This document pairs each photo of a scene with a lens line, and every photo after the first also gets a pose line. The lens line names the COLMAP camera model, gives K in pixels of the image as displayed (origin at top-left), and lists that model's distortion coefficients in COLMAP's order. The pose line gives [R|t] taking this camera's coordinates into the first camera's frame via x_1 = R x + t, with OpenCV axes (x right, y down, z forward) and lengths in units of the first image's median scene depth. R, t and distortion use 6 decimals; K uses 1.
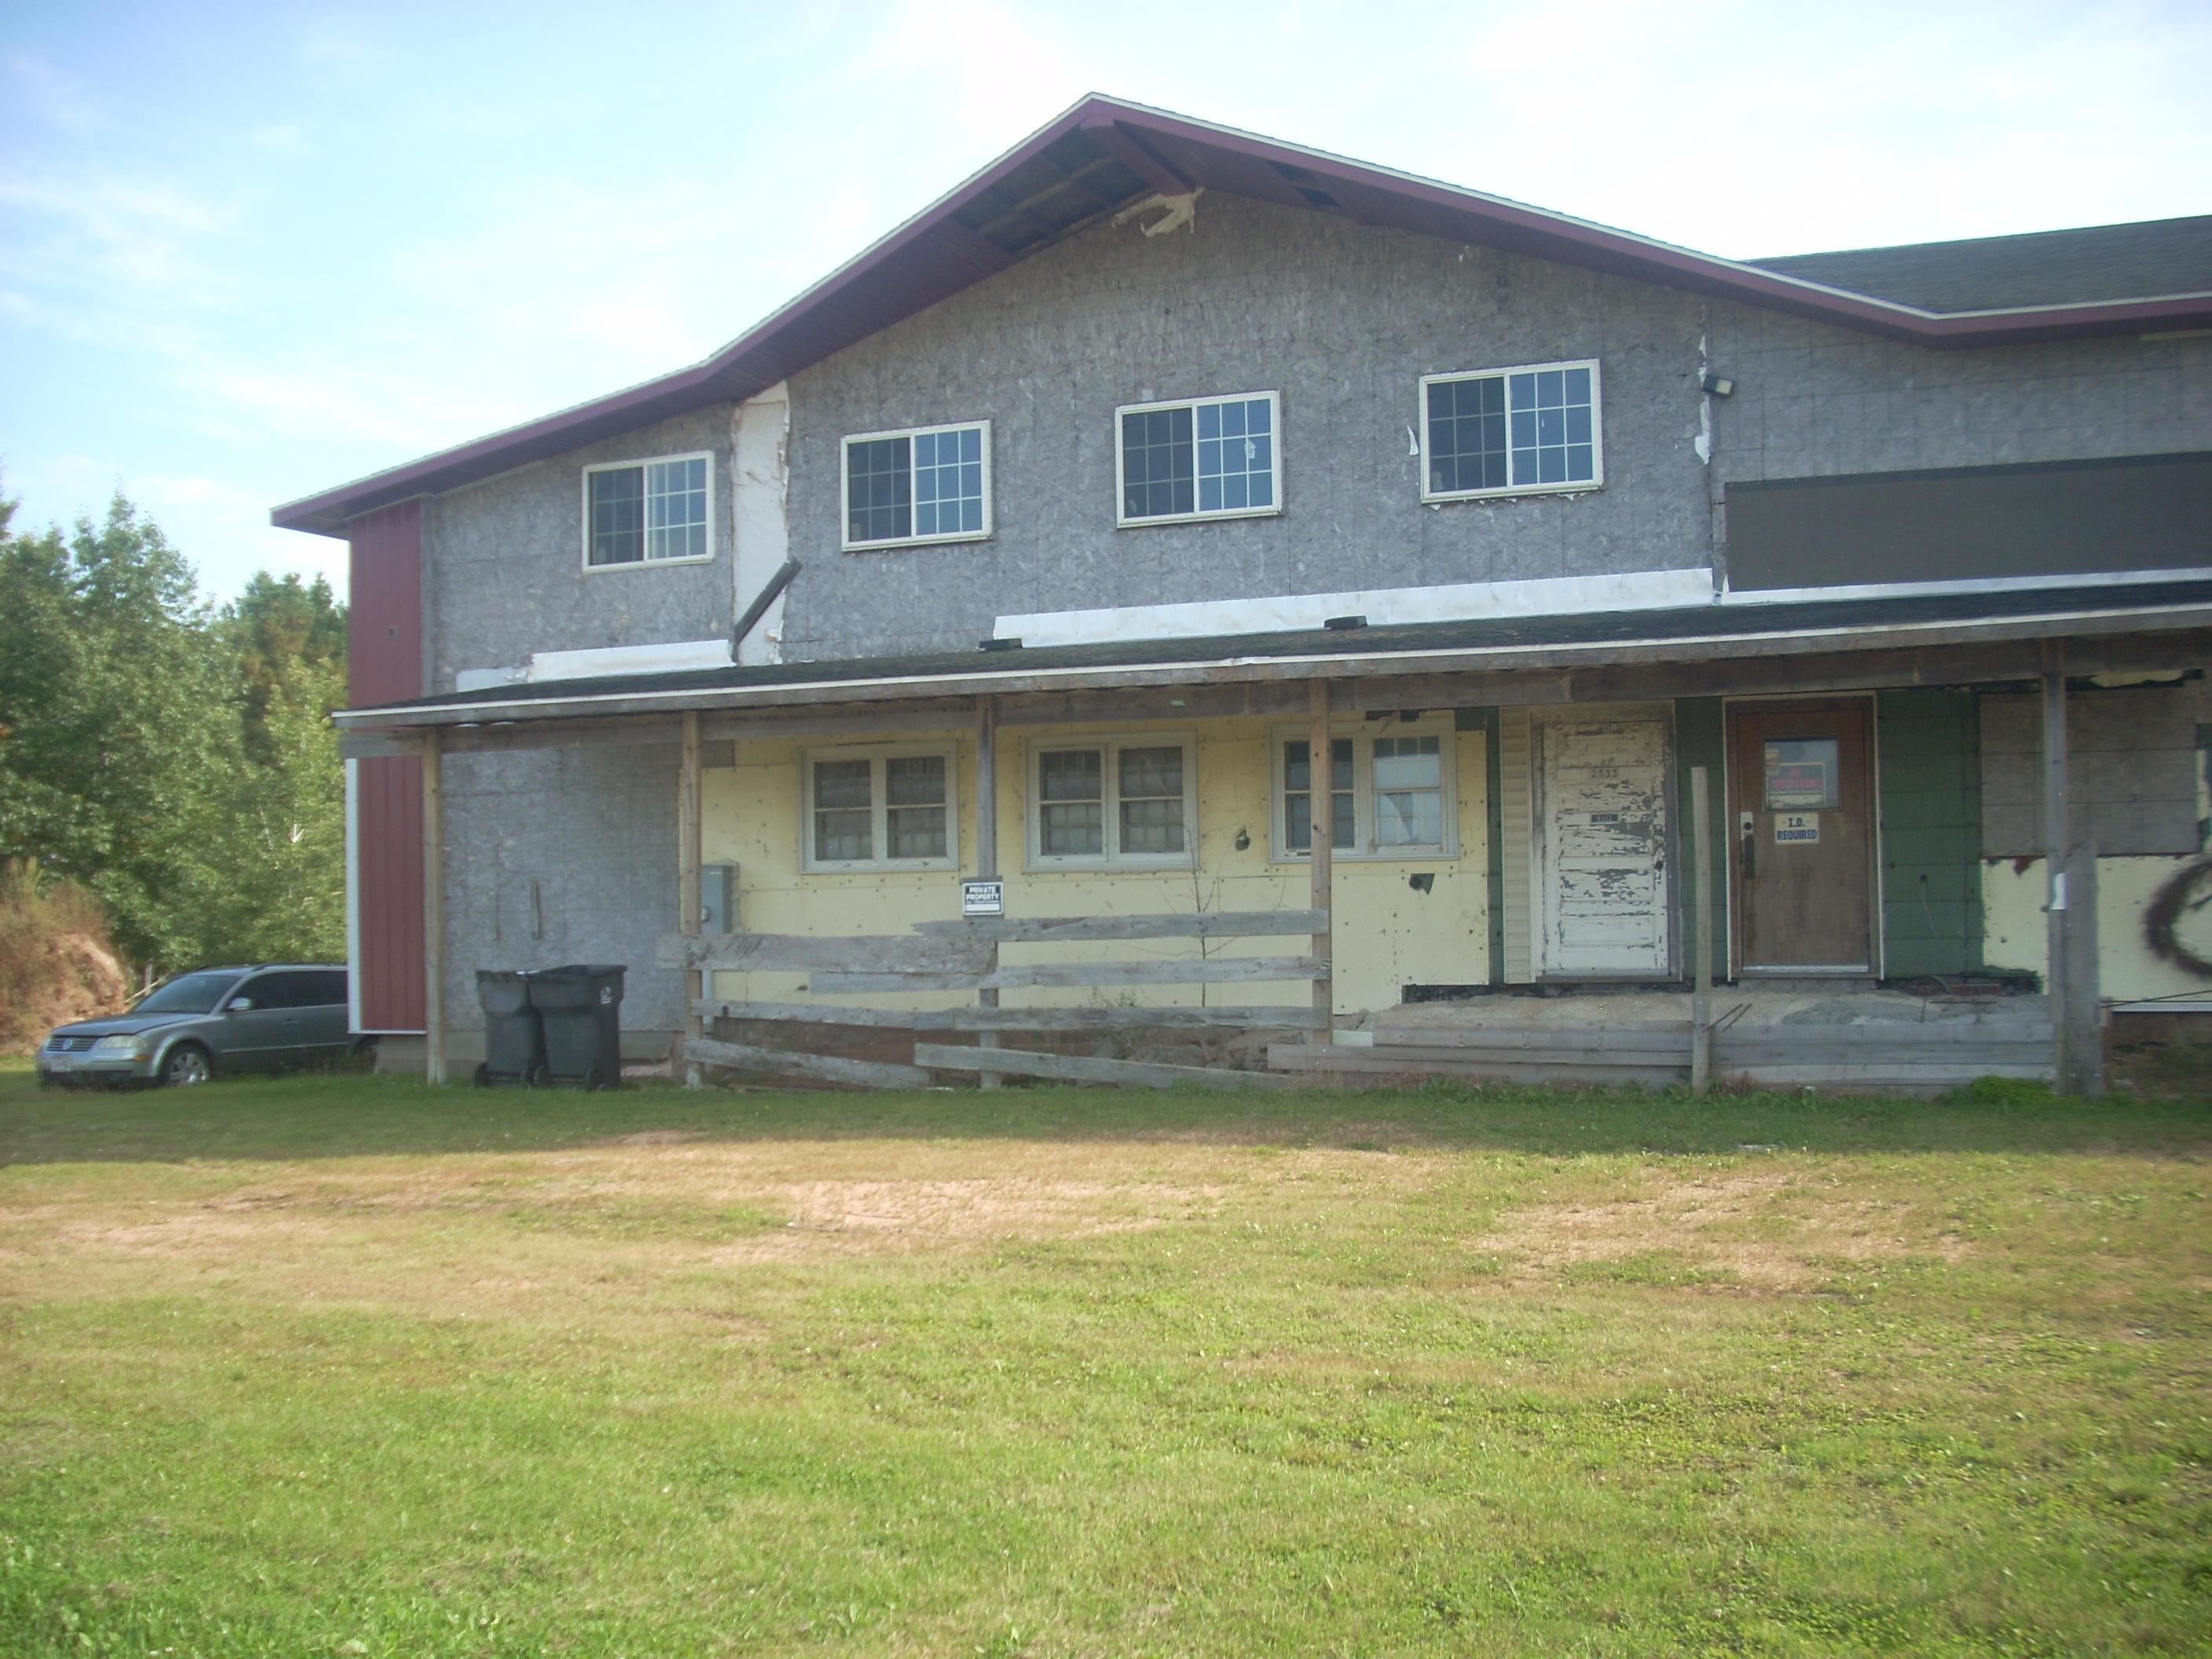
lens RADIAL K [[2352.9, 0, 1106.2], [0, 2352.9, 846.5], [0, 0, 1]] dist [-0.138520, 0.000000]
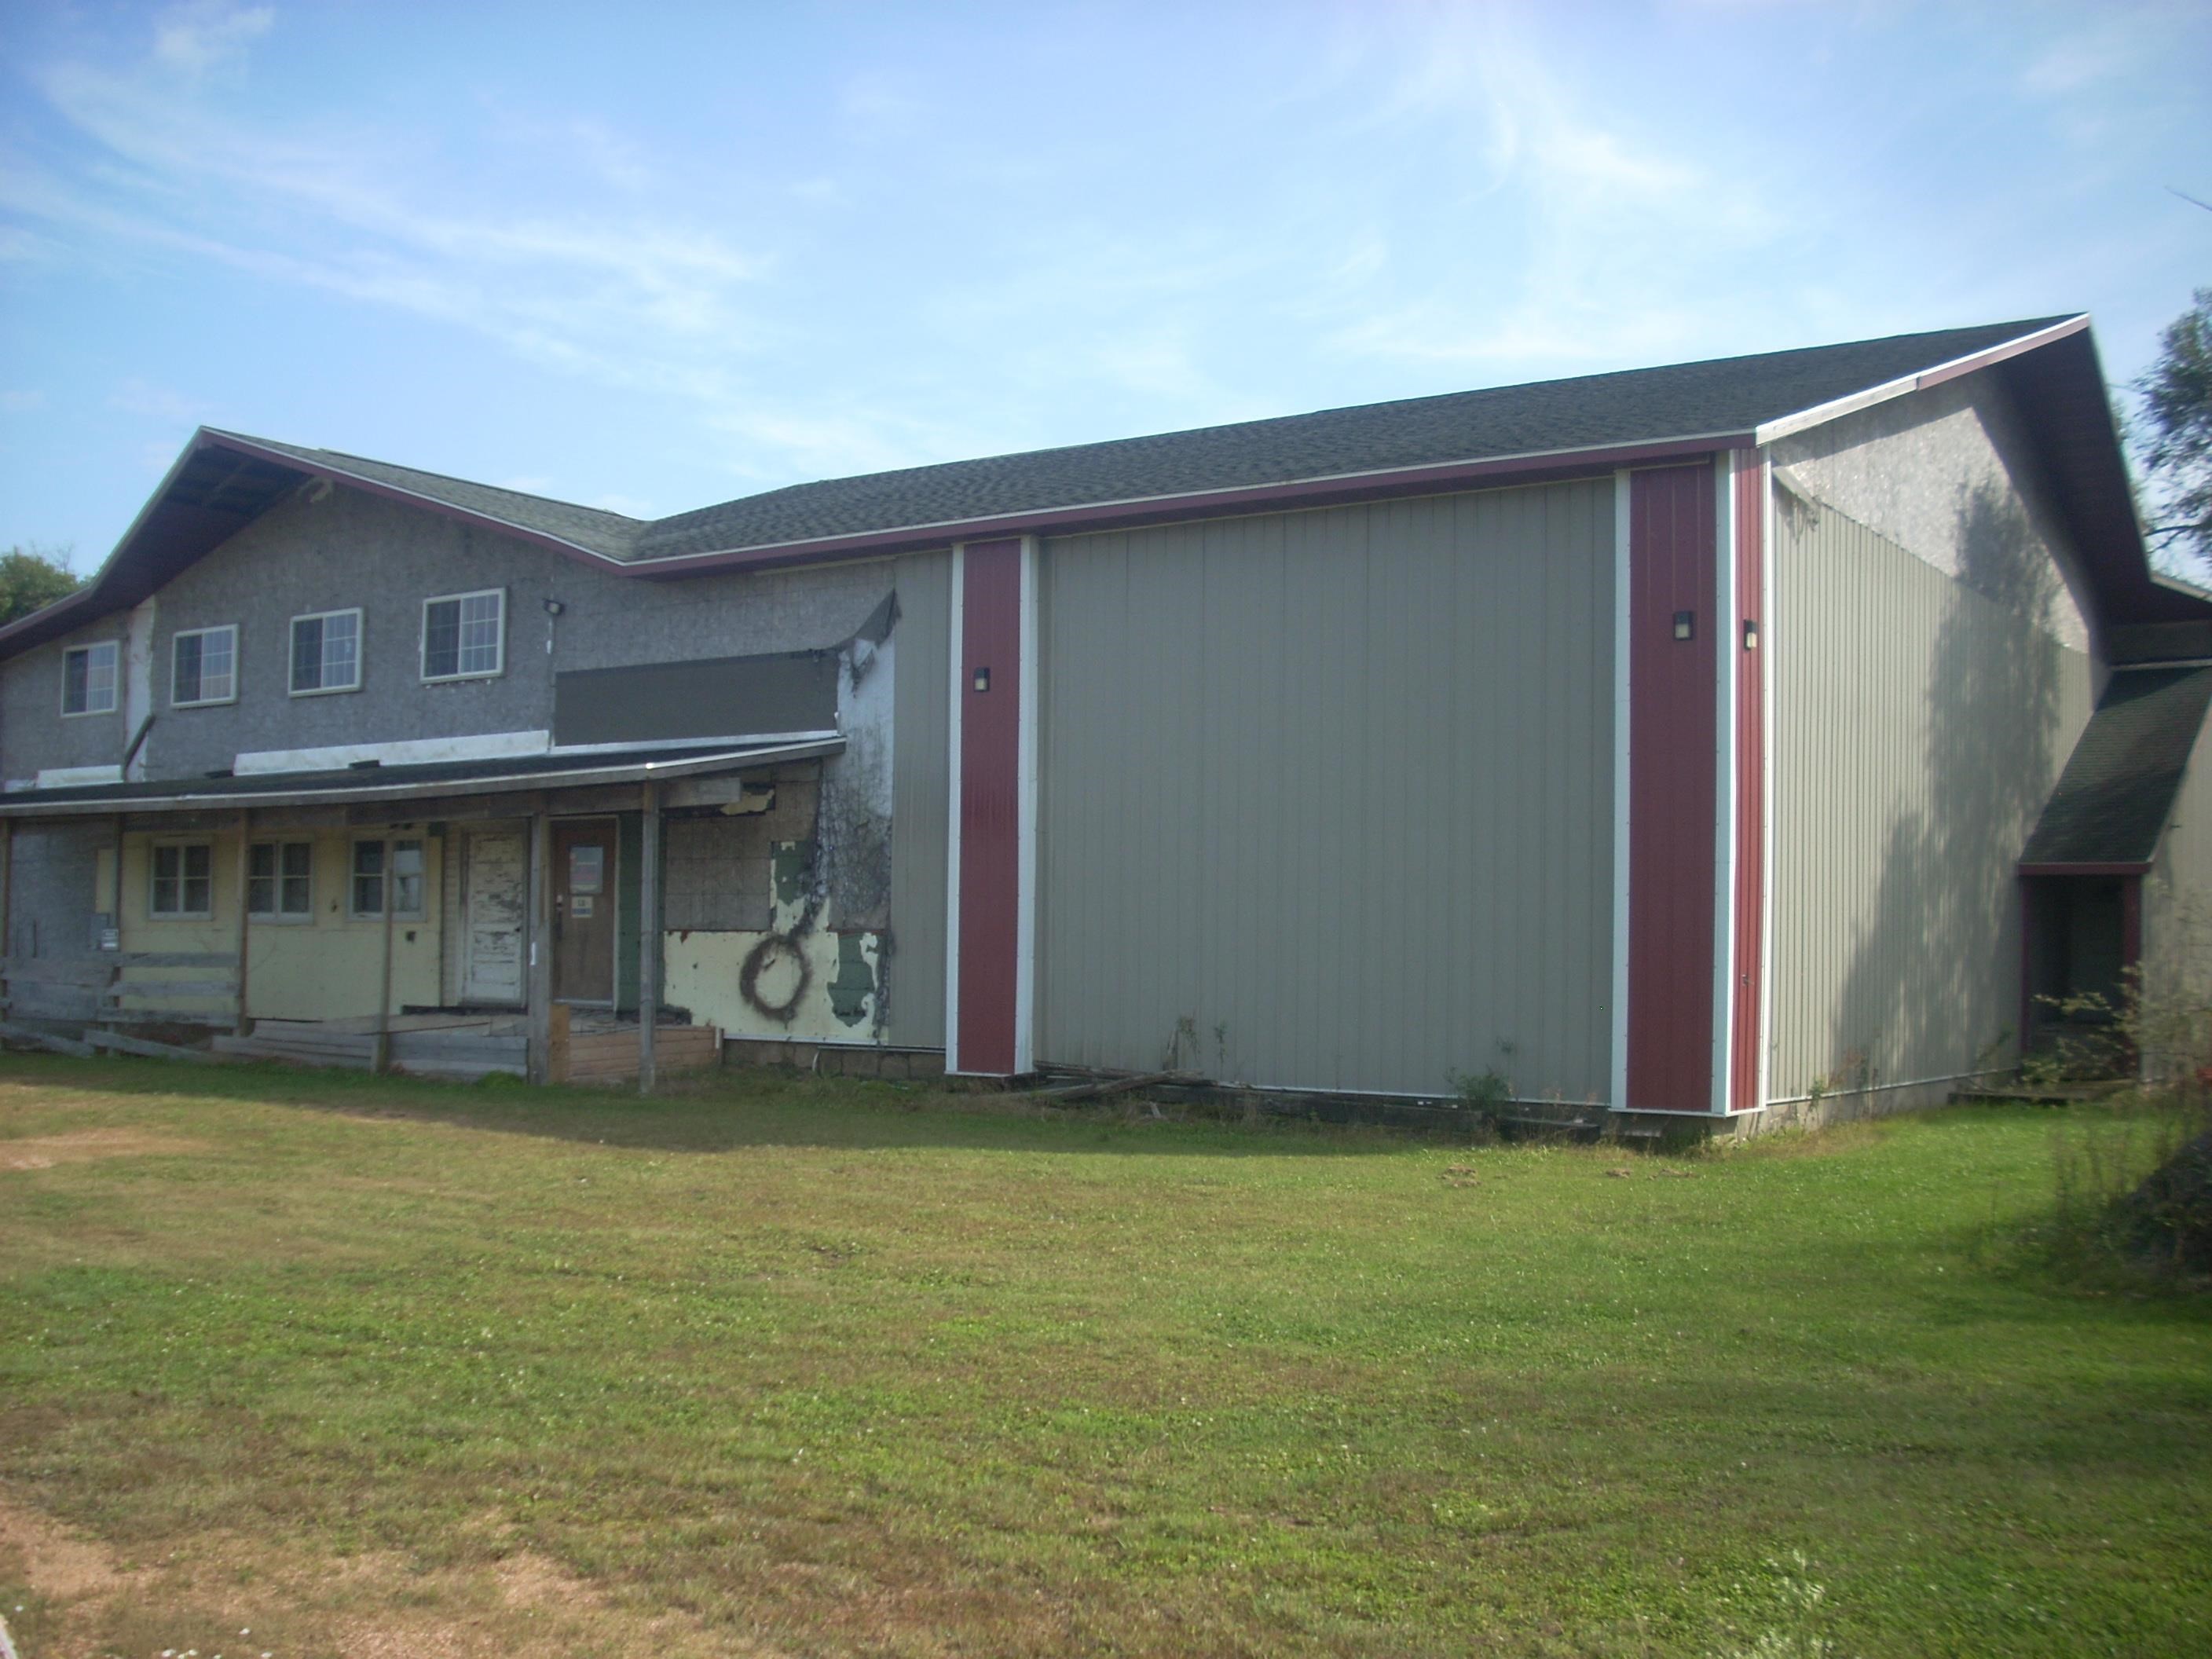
lens RADIAL K [[2352.9, 0, 1106.9], [0, 2352.9, 827.9], [0, 0, 1]] dist [-0.138520, 0.000000]
pose [[0.977829, 0.013219, -0.208987, 0.793281], [-0.018705, 0.999530, -0.024293, -0.024048], [0.208568, 0.027663, 0.977617, -0.327152]]
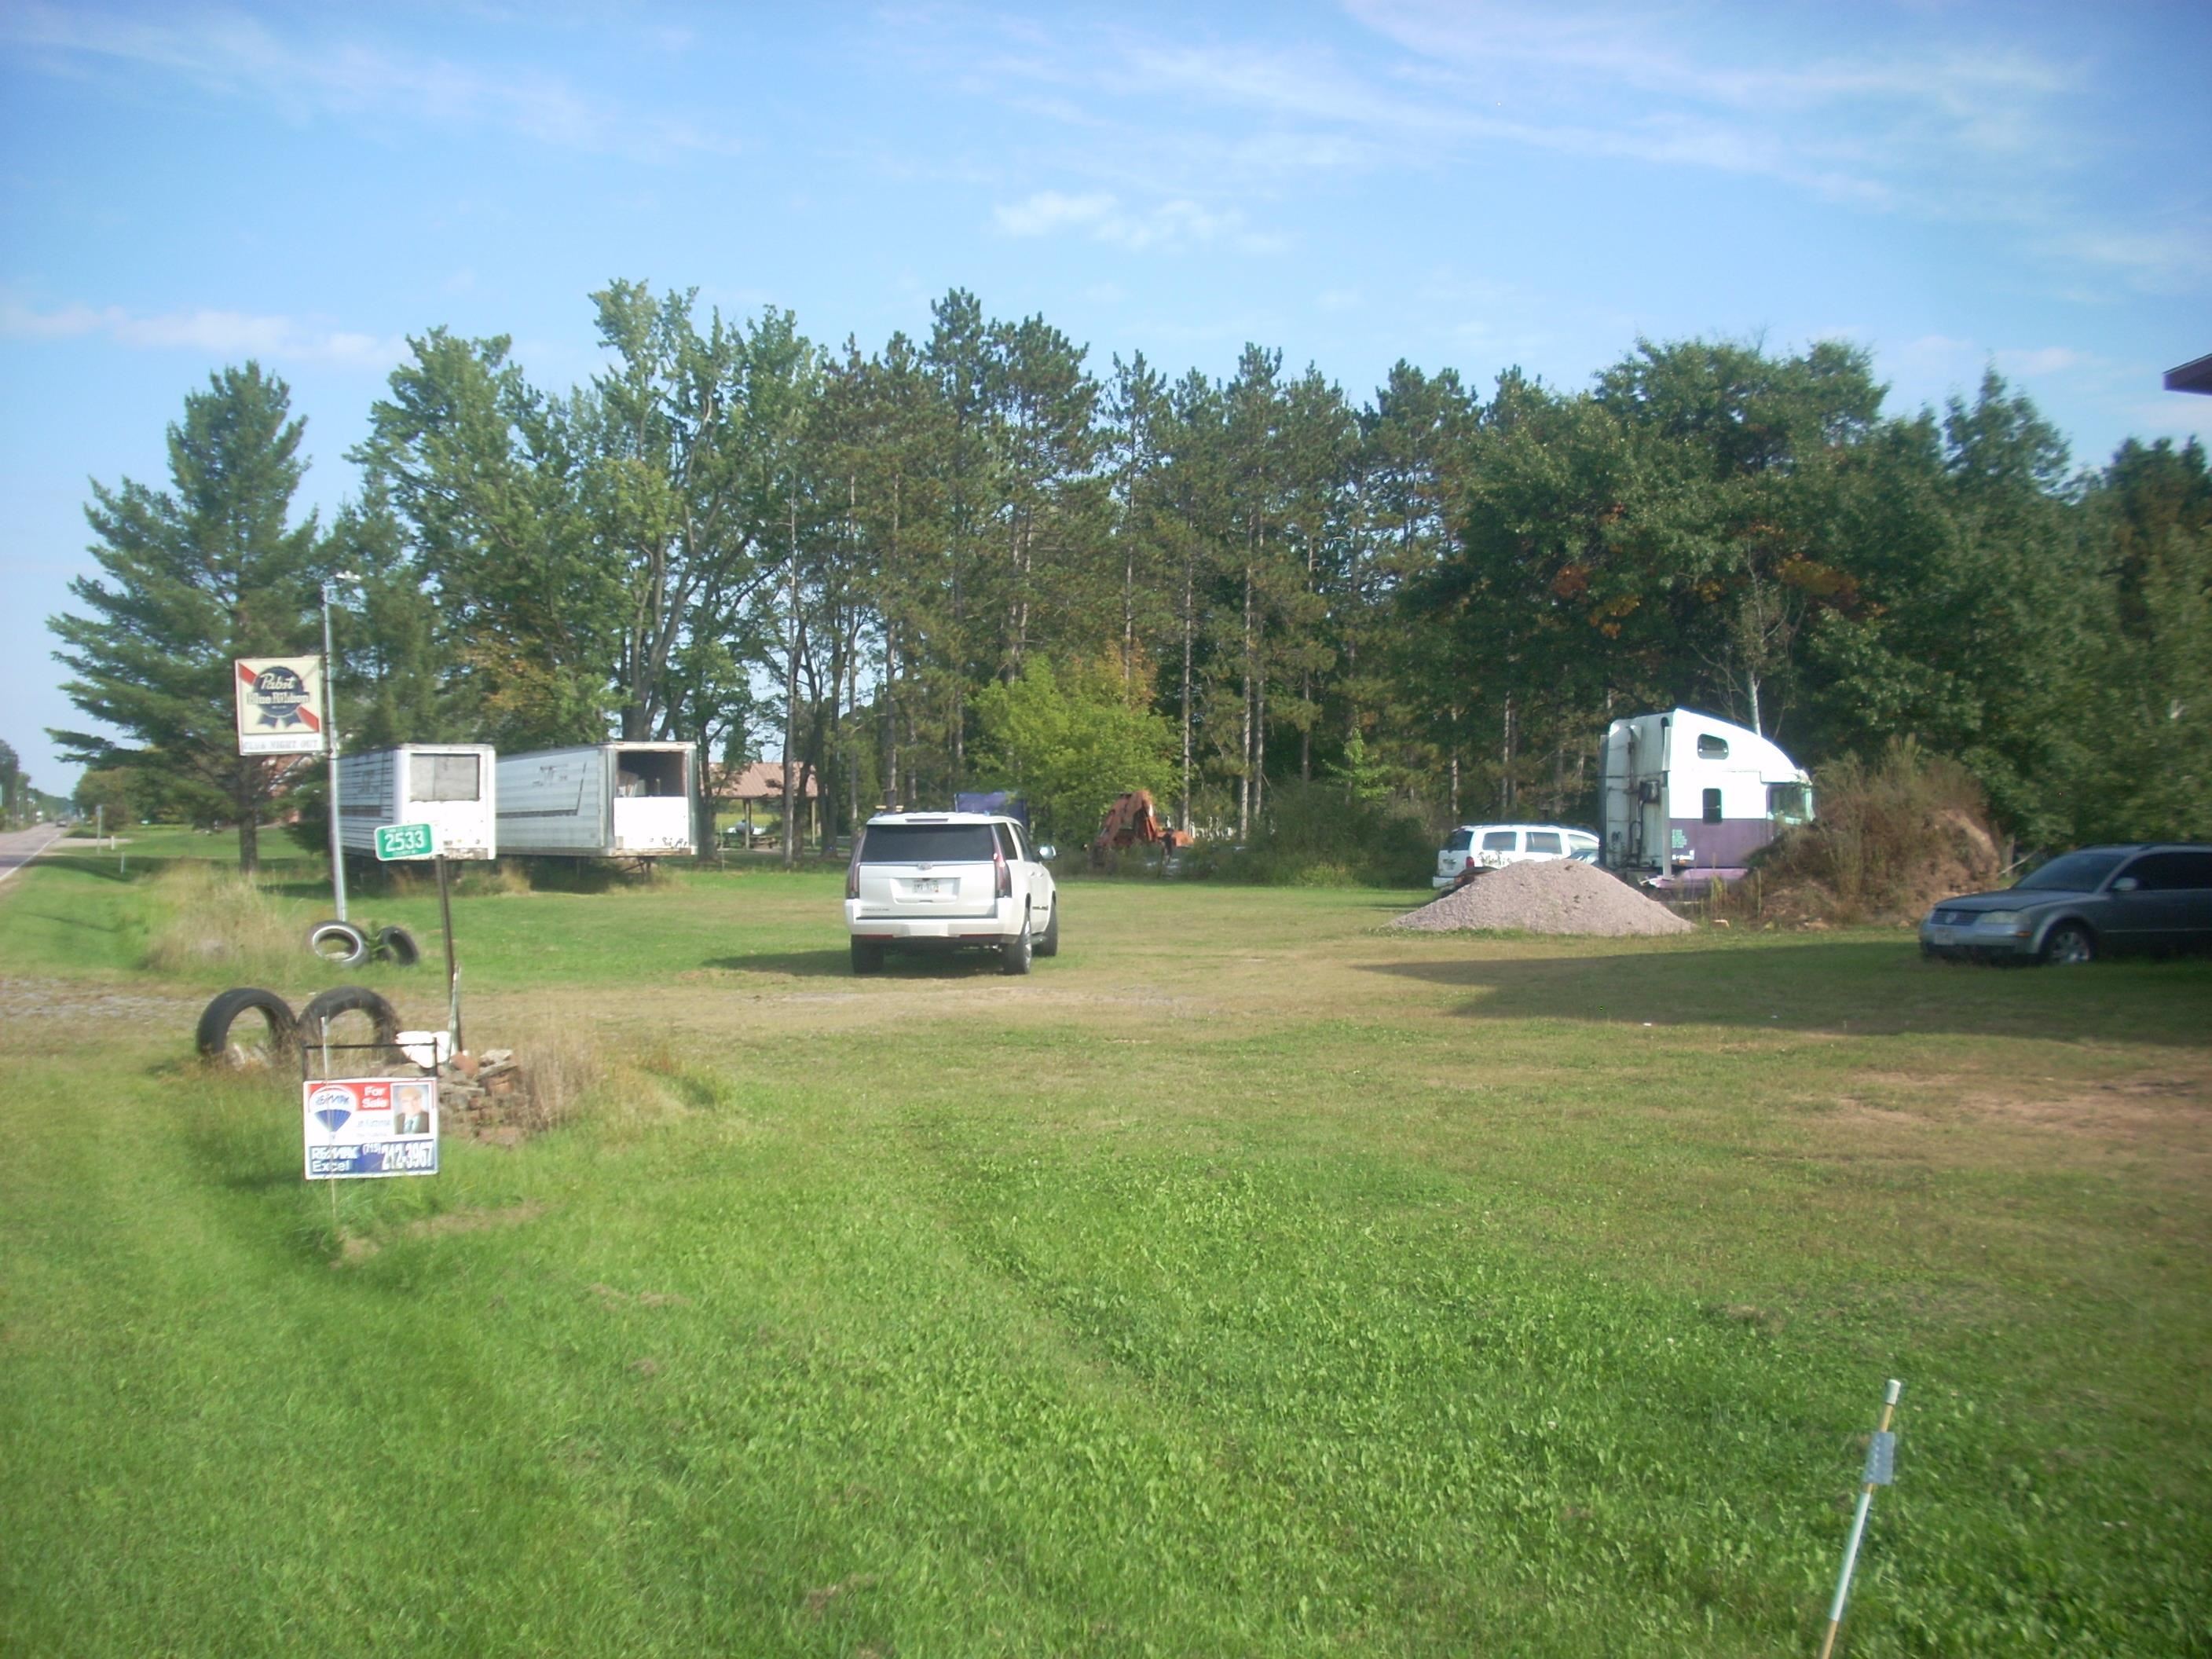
lens RADIAL K [[2352.9, 0, 1110.3], [0, 2352.9, 835.3], [0, 0, 1]] dist [-0.138520, 0.000000]
pose [[0.685072, 0.029187, -0.727890, 0.042295], [0.007526, 0.998860, 0.047135, -0.001416], [0.728436, -0.037769, 0.684072, 0.030950]]
